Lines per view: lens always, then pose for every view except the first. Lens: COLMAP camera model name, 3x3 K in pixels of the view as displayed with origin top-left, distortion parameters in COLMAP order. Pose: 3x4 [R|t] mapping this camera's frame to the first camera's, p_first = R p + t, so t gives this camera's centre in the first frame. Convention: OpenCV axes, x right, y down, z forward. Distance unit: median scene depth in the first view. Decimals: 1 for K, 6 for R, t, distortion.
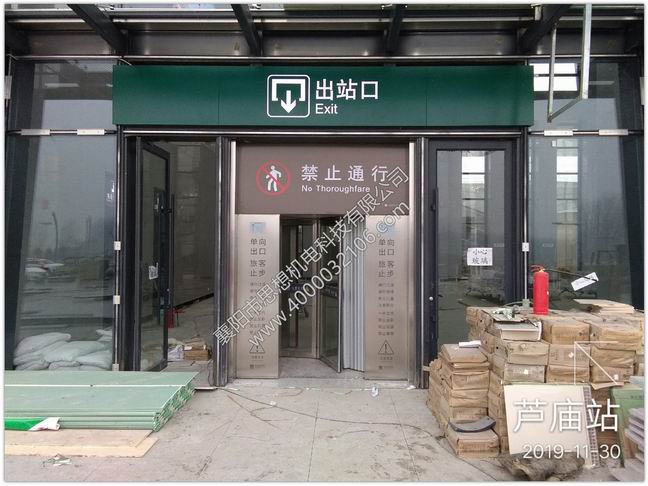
lens RADIAL K [[512.0, 0, 319.6], [0, 512.0, 243.3], [0, 0, 1]] dist [0.018217, -0.009471]
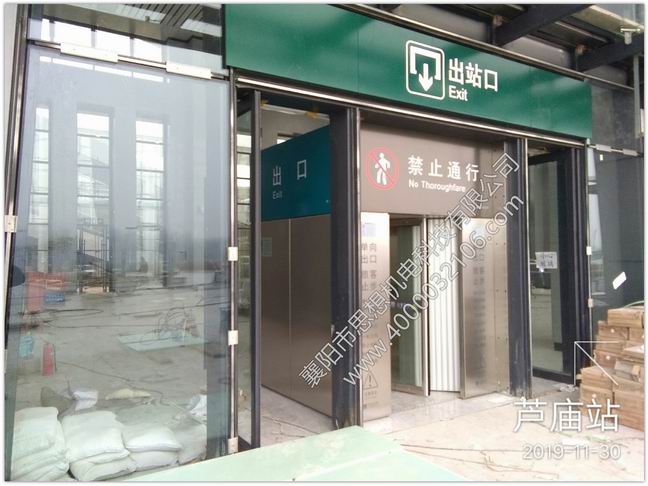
lens RADIAL K [[512.0, 0, 329.2], [0, 512.0, 246.1], [0, 0, 1]] dist [0.018217, -0.009471]
pose [[0.840382, -0.002327, 0.541989, -0.640172], [0.004497, 0.999986, -0.002679, -0.002663], [-0.541975, 0.004689, 0.840381, 0.389736]]
